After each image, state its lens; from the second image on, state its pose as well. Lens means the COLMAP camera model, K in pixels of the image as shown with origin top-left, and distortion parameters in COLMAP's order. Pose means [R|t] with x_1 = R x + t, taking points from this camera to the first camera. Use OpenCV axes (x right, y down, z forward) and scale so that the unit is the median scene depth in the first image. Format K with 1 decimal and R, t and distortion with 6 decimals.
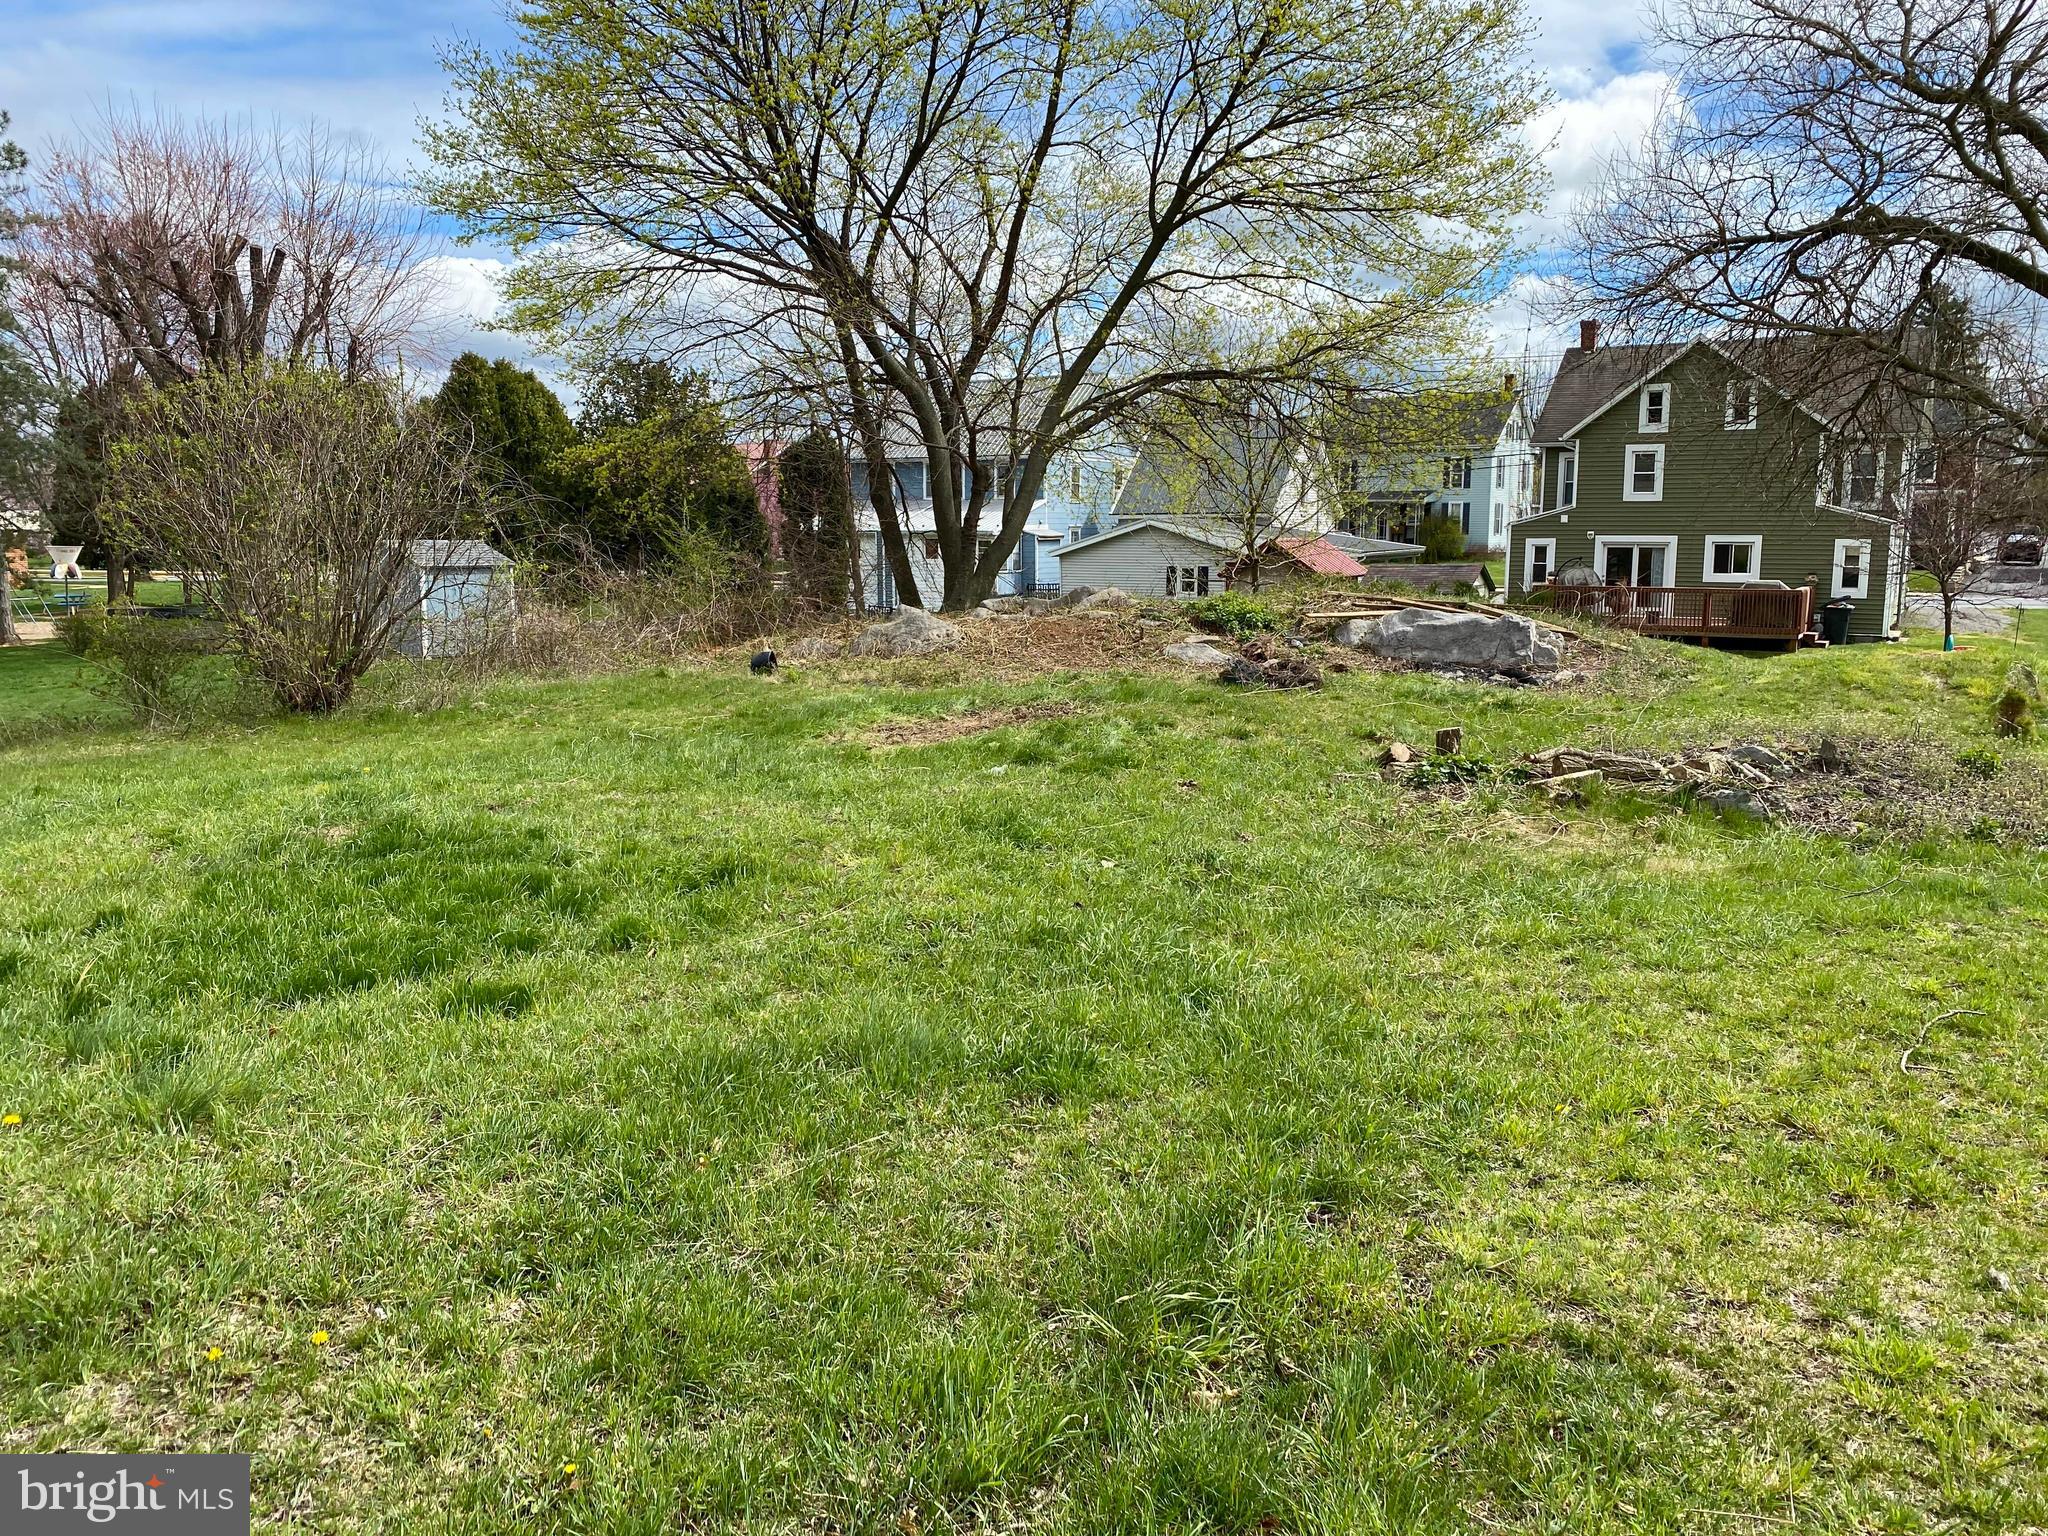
lens RADIAL K [[1557.9, 0, 1024.0], [0, 1557.9, 768.0], [0, 0, 1]] dist [-0.005503, 0.006091]
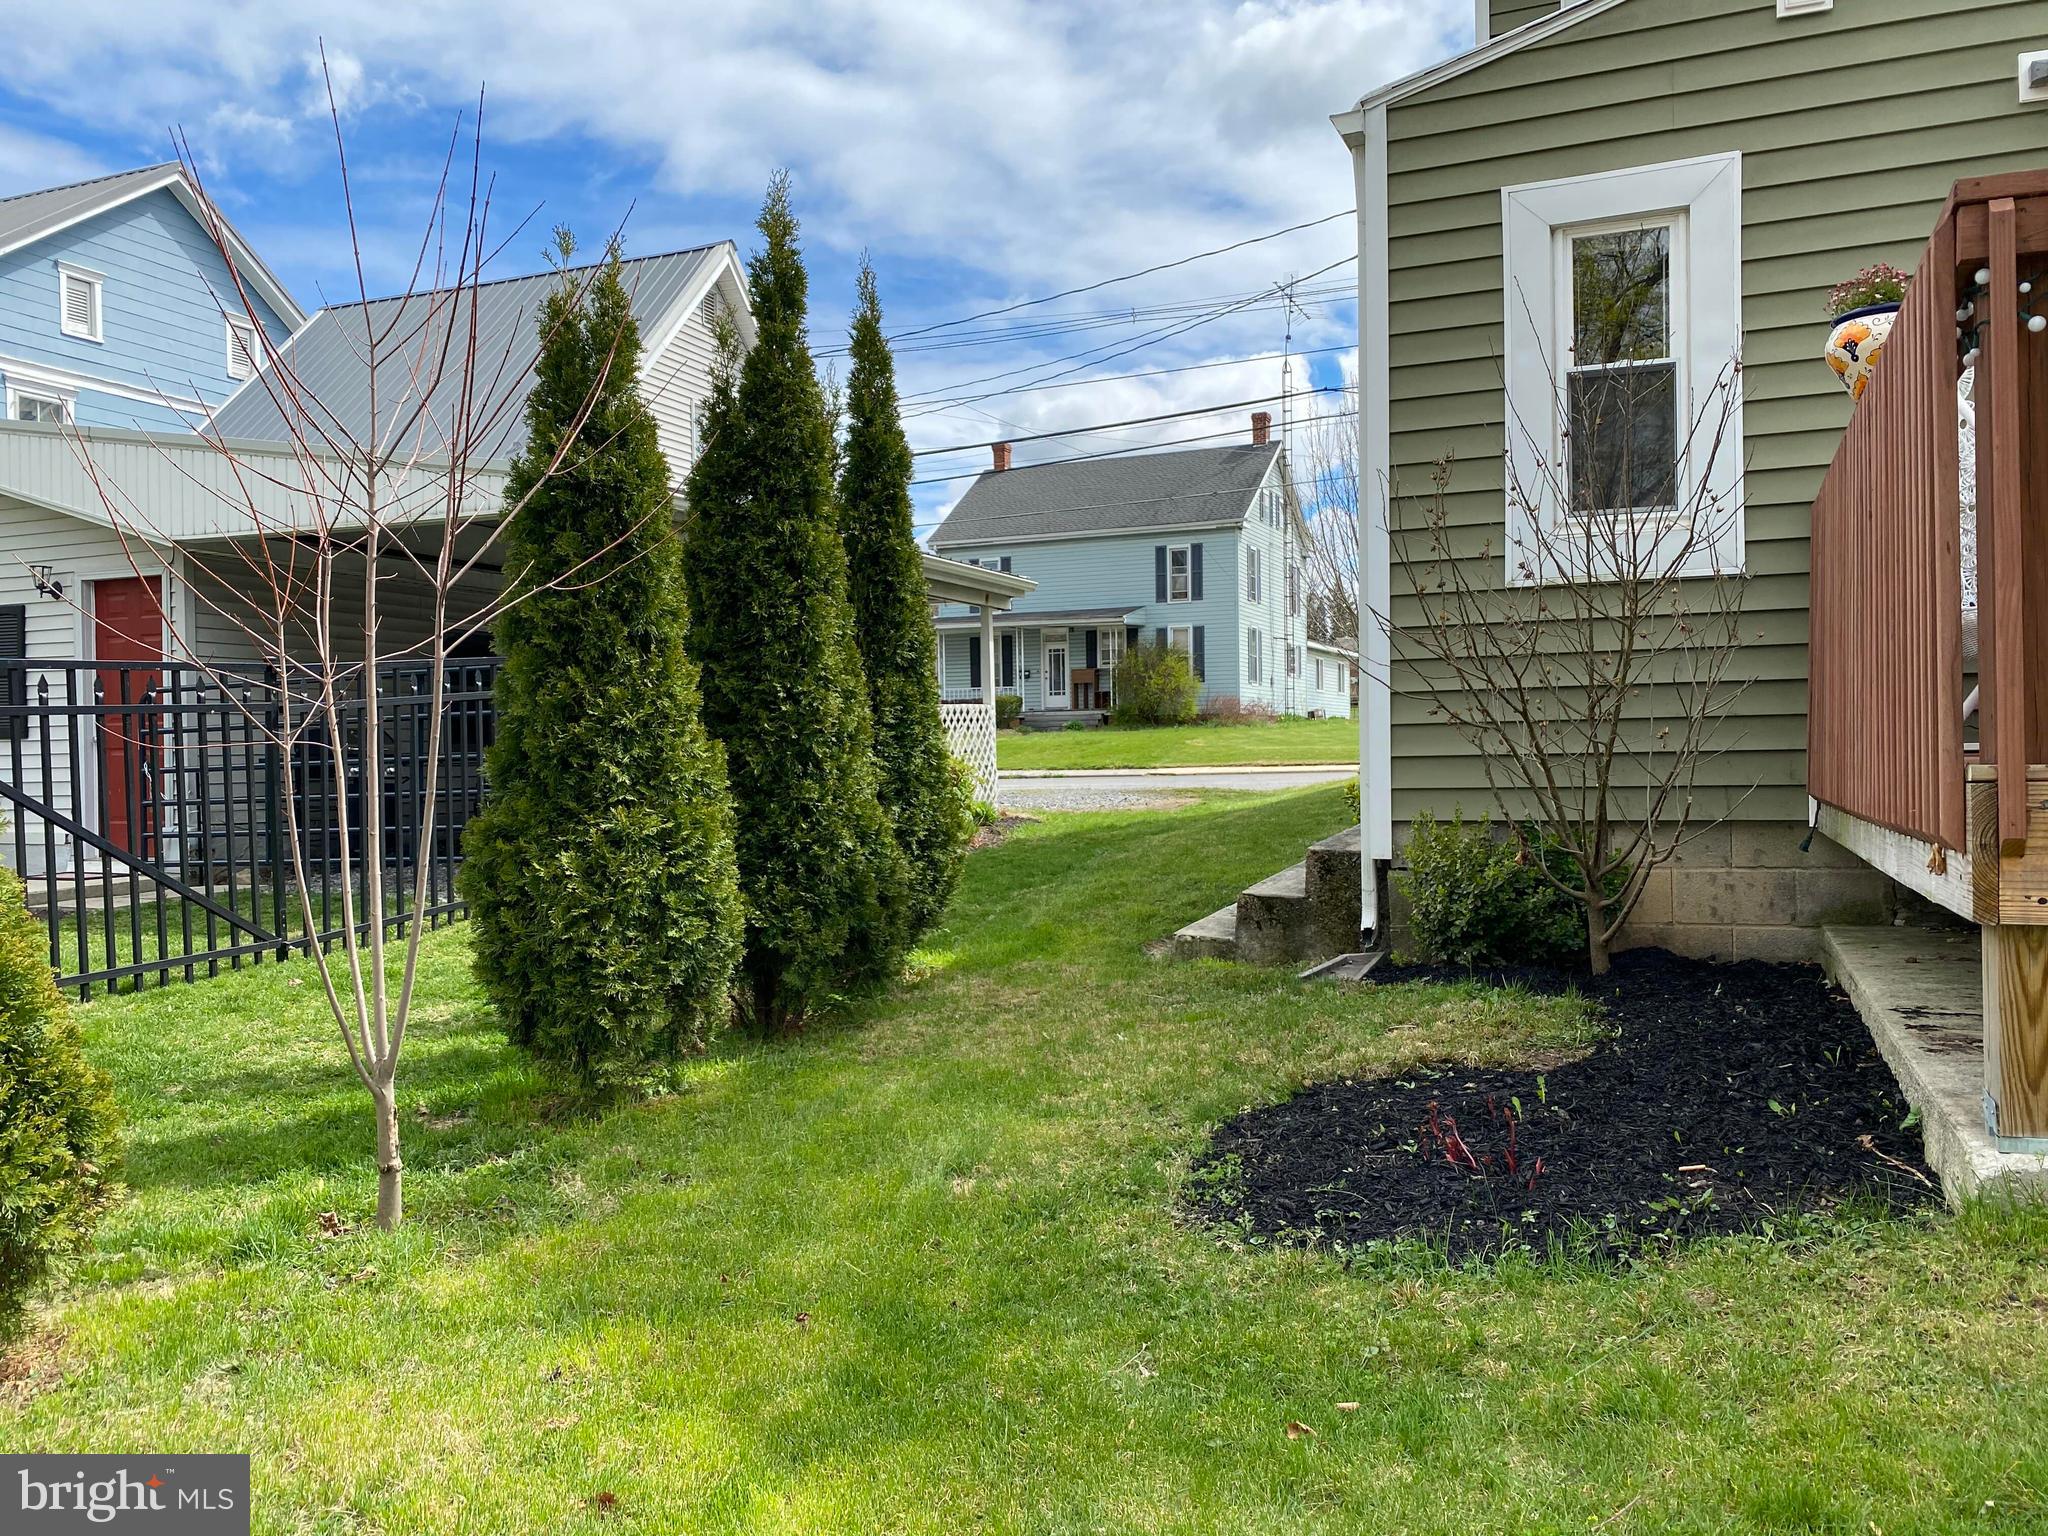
lens RADIAL K [[1614.1, 0, 1024.0], [0, 1614.1, 768.0], [0, 0, 1]] dist [-0.013660, -0.008209]
pose [[0.988208, -0.016501, 0.152228, 0.273962], [0.037933, 0.989568, -0.138982, -0.085264], [-0.148347, 0.143117, 0.978525, 0.924024]]
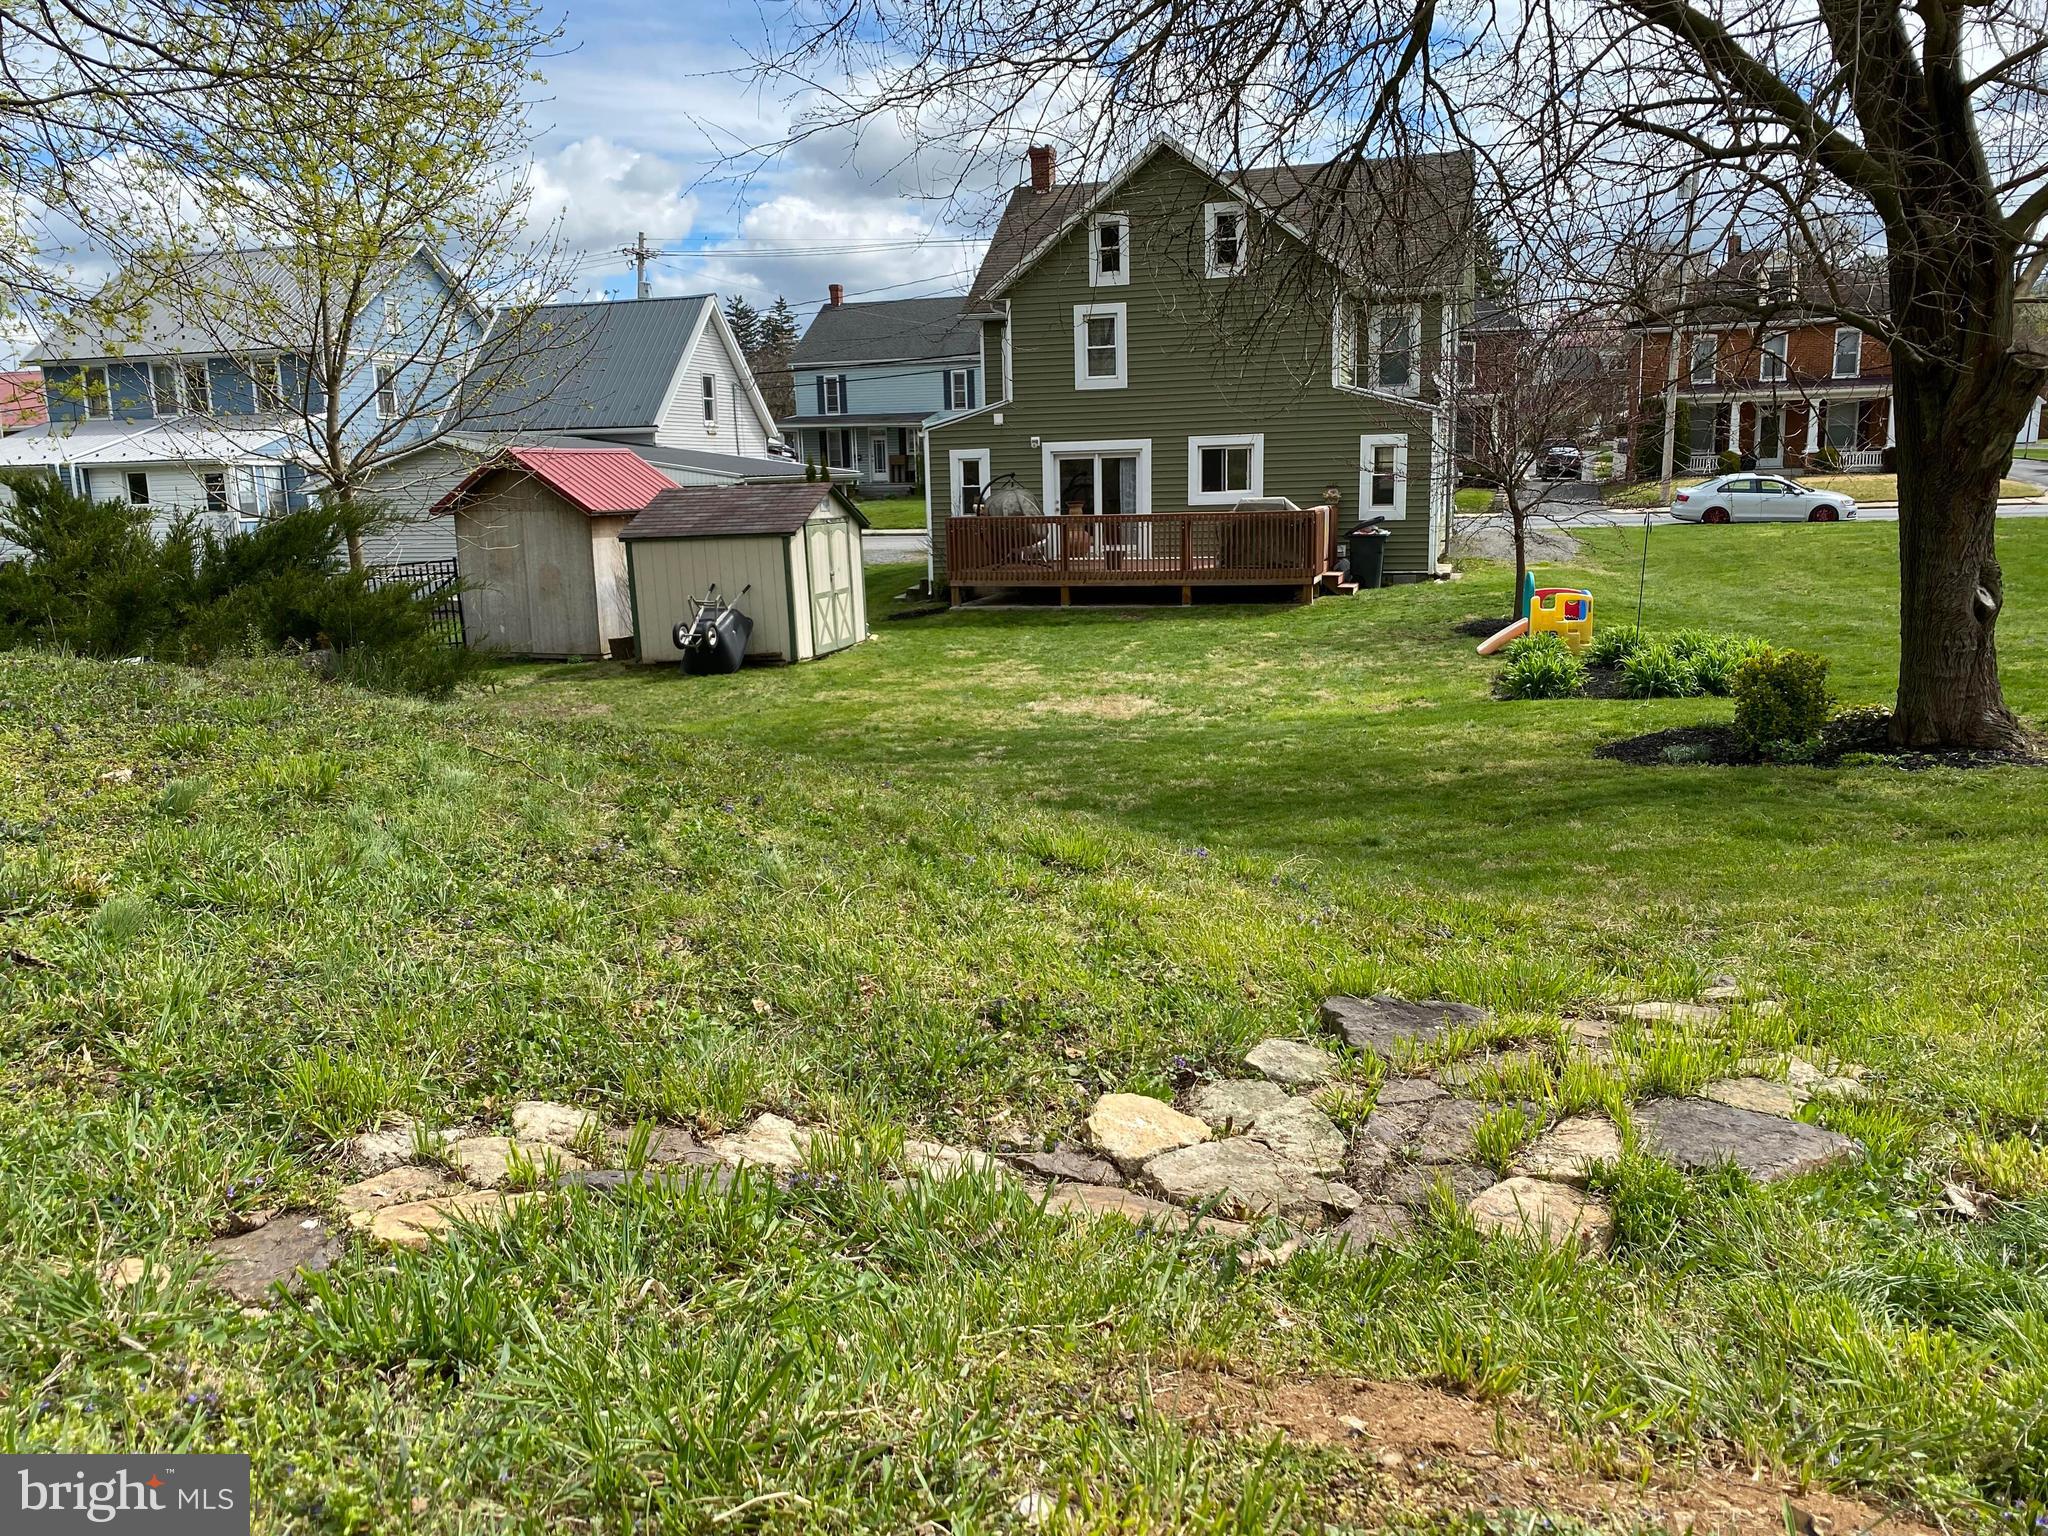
lens RADIAL K [[1562.8, 0, 1024.0], [0, 1562.8, 768.0], [0, 0, 1]] dist [0.082393, -0.079140]
pose [[0.966875, -0.069918, 0.245487, 0.183887], [0.062552, 0.997330, 0.037683, -0.033471], [-0.247467, -0.021079, 0.968667, 0.337085]]
